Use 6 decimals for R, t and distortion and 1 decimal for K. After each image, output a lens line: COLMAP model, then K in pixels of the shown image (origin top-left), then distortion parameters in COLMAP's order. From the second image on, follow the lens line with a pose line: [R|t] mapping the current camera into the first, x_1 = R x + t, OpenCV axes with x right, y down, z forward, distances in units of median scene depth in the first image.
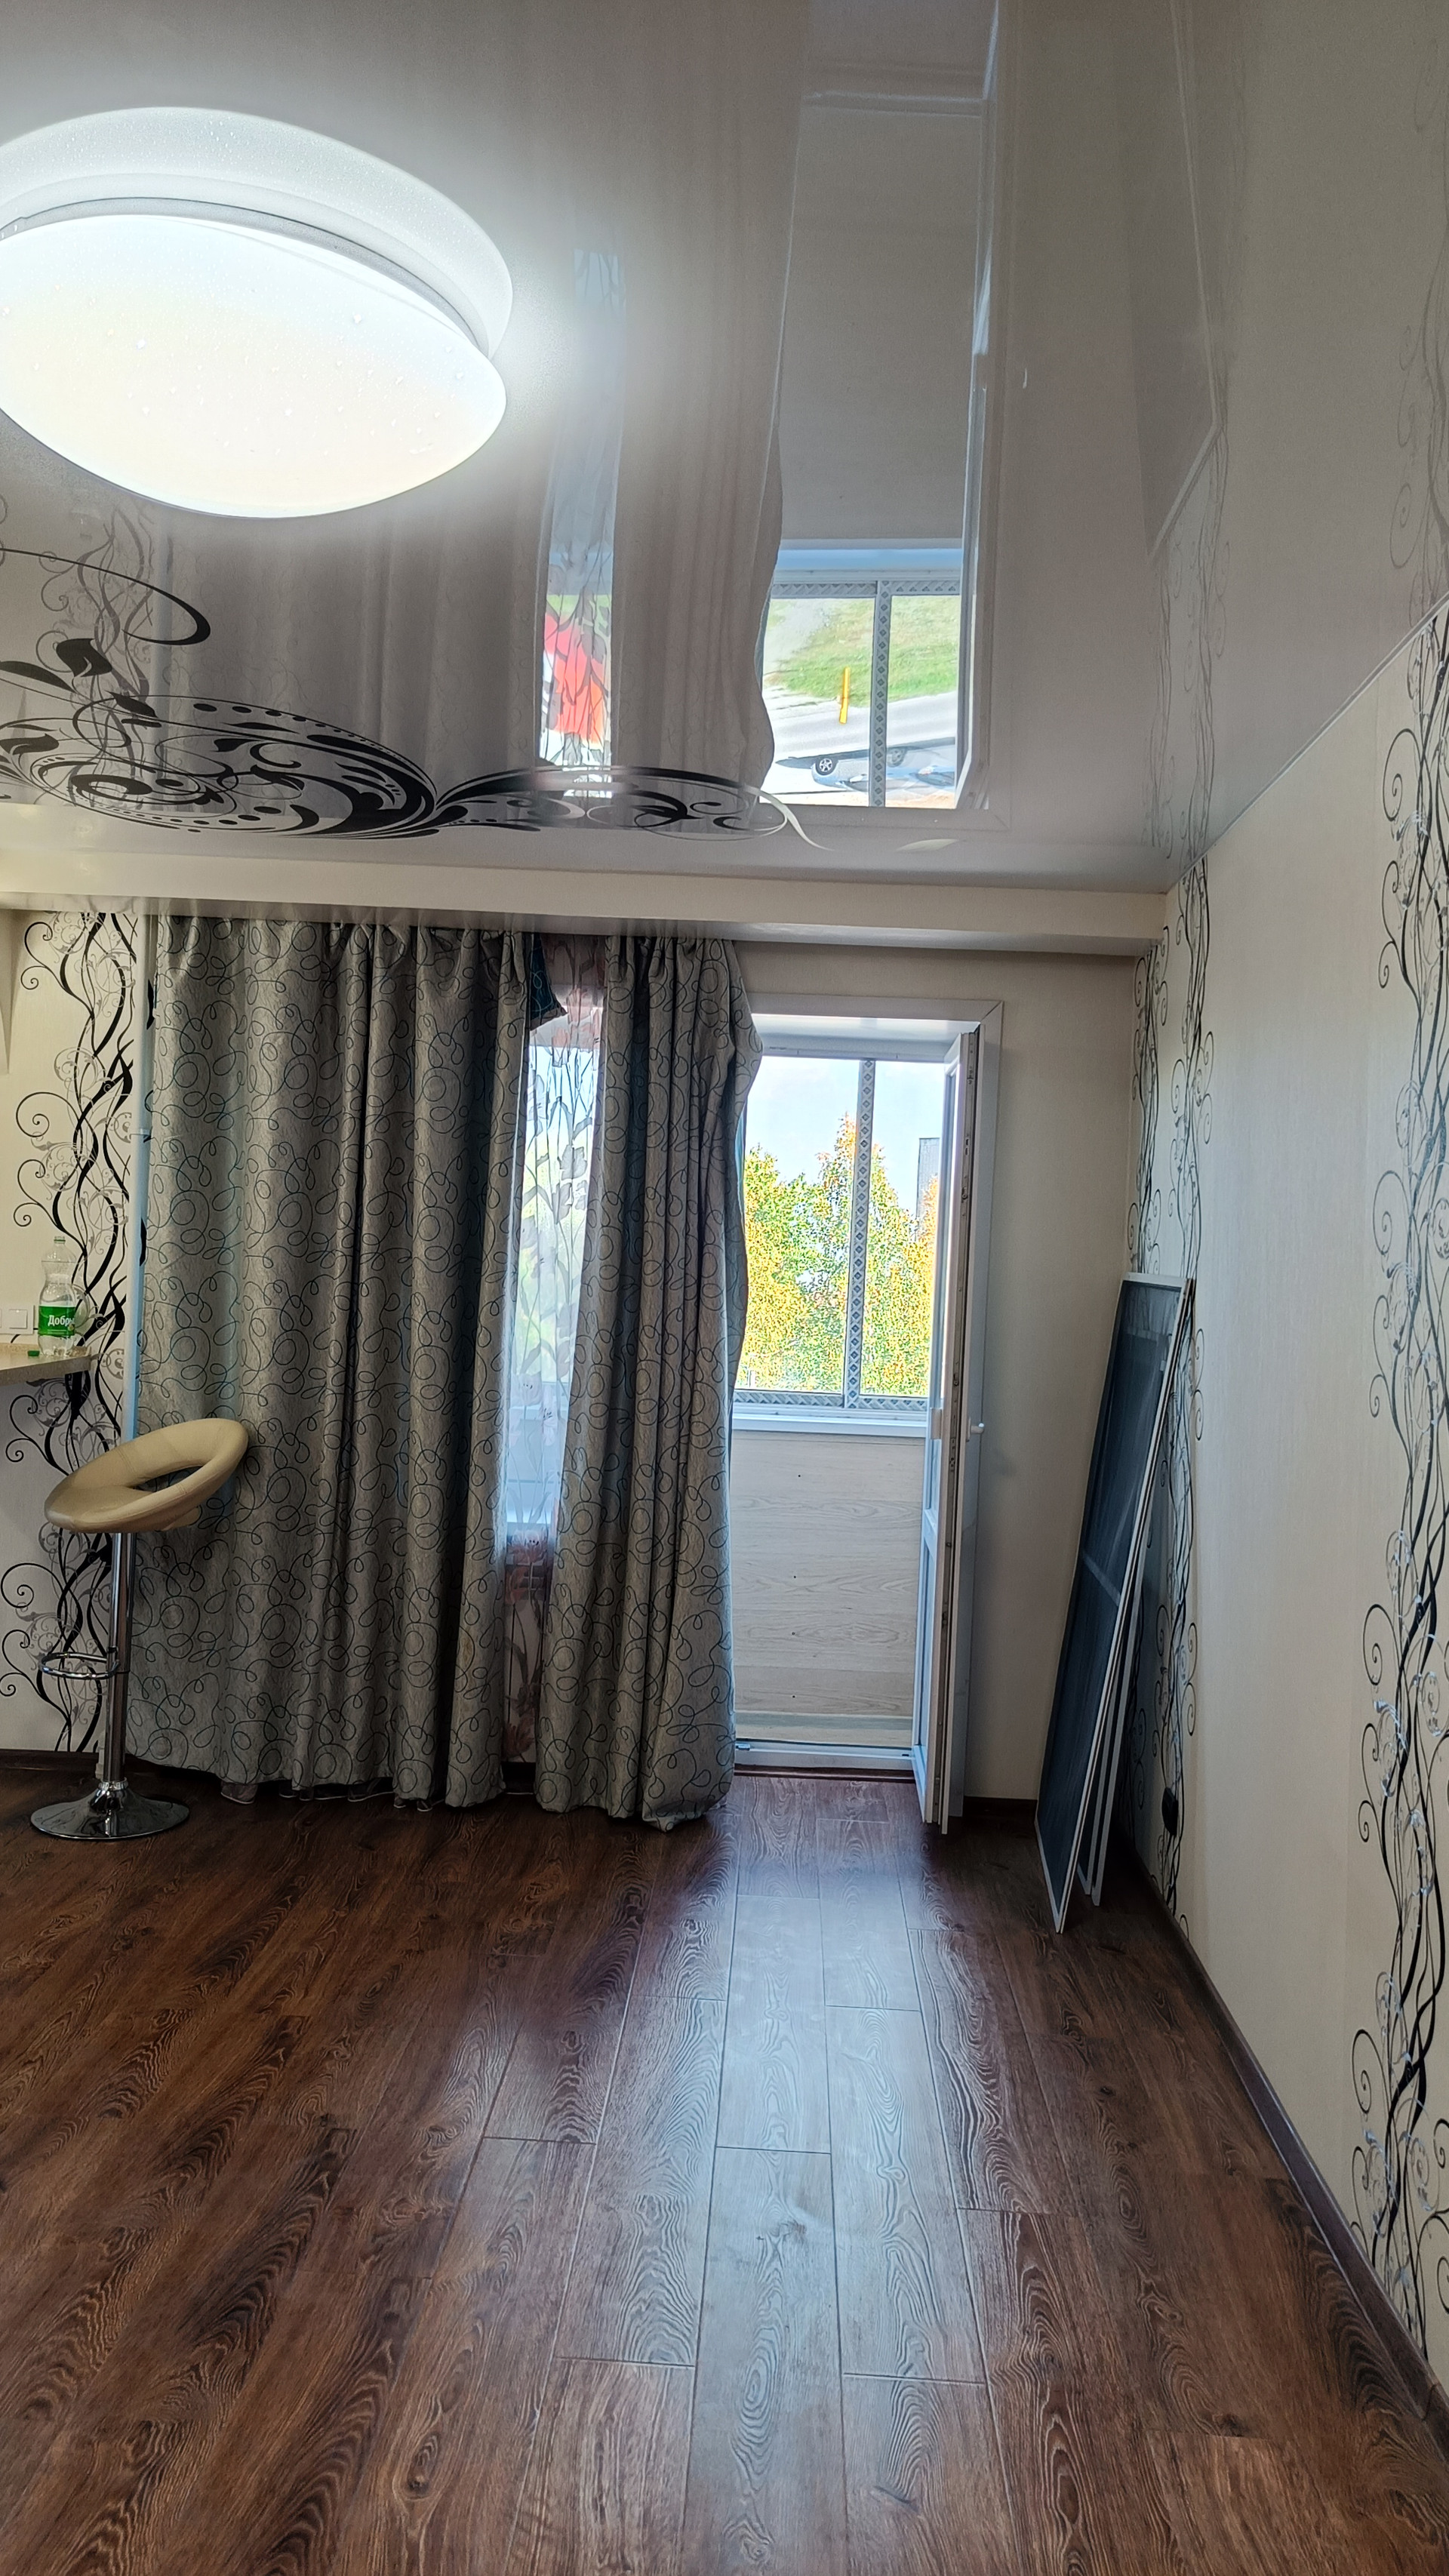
lens RADIAL K [[1797.2, 0, 769.6], [0, 1797.2, 1293.4], [0, 0, 1]] dist [0.009351, -0.003980]
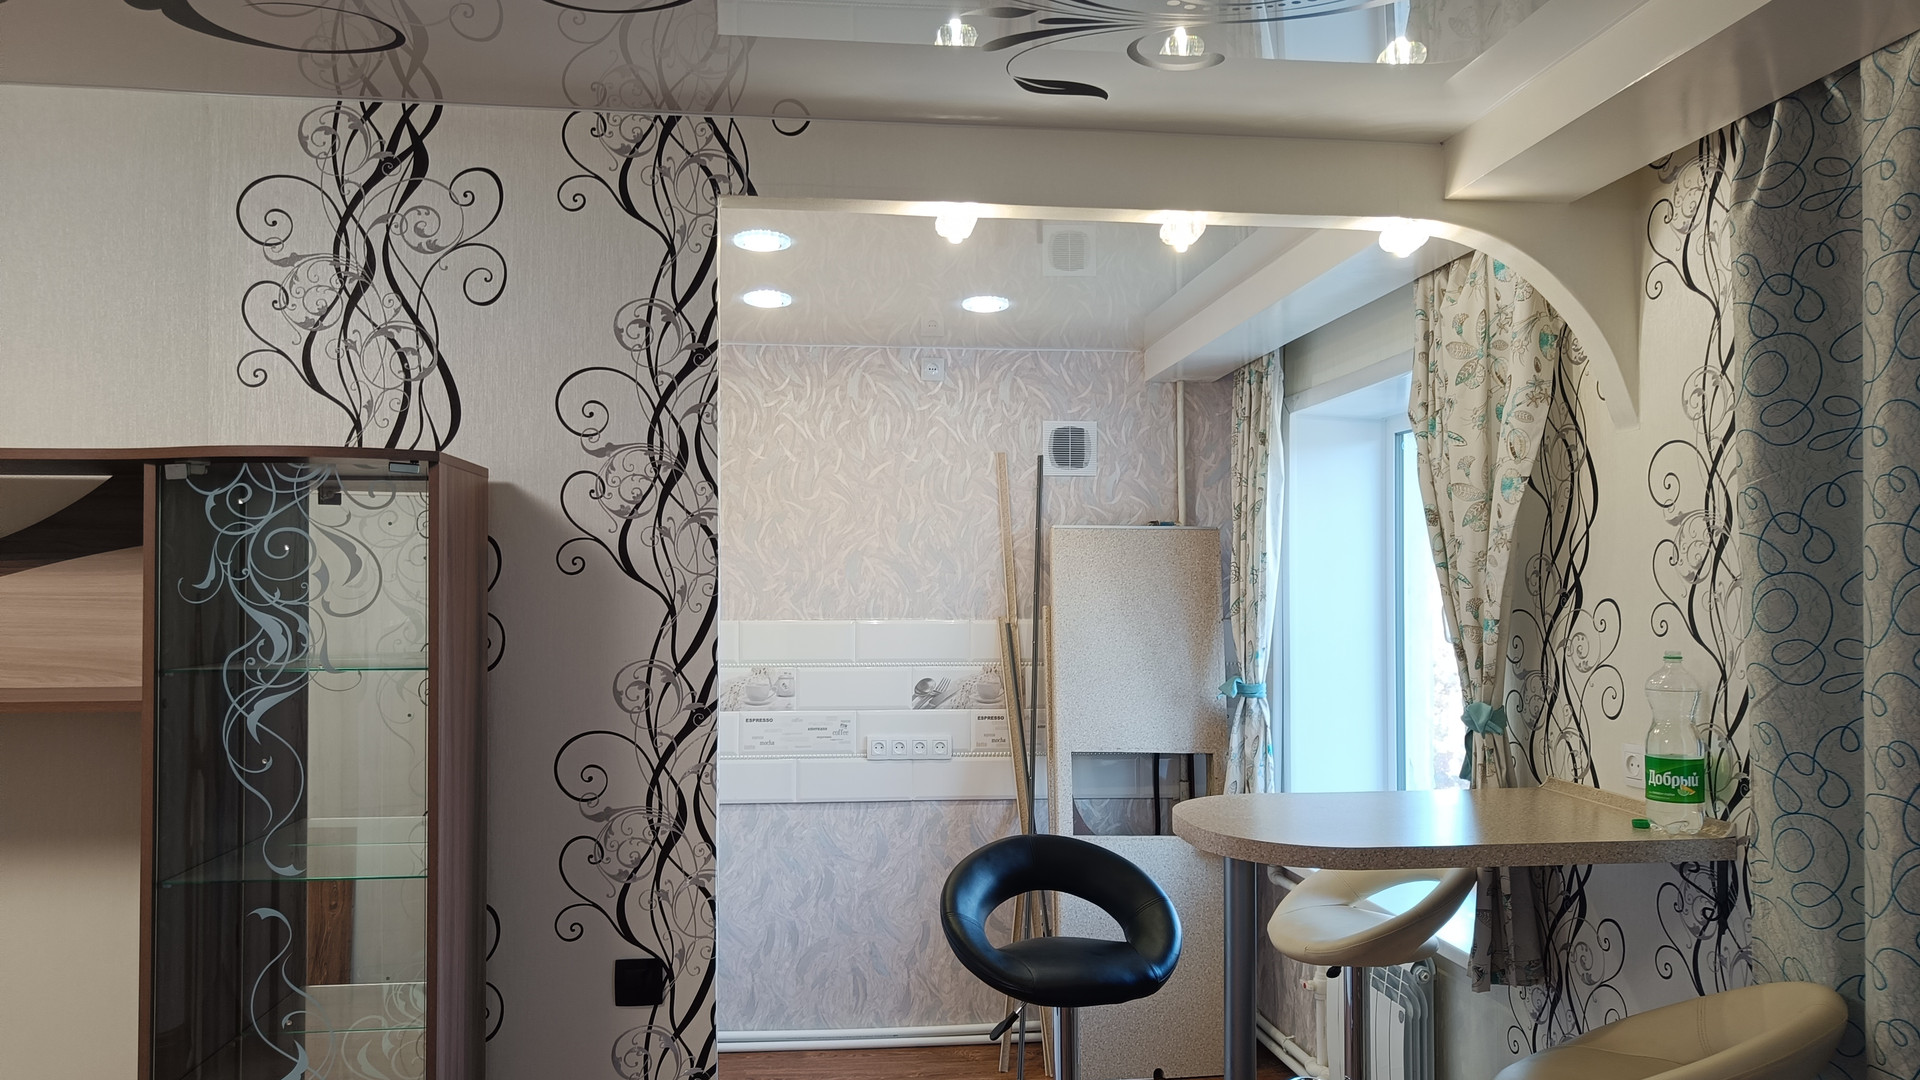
lens RADIAL K [[1339.6, 0, 945.5], [0, 1339.6, 560.0], [0, 0, 1]] dist [0.009351, -0.003980]
pose [[0.119802, -0.068762, -0.990414, 0.071942], [-0.010888, 0.997448, -0.070567, -0.028616], [0.992738, 0.019237, 0.118748, 0.698772]]
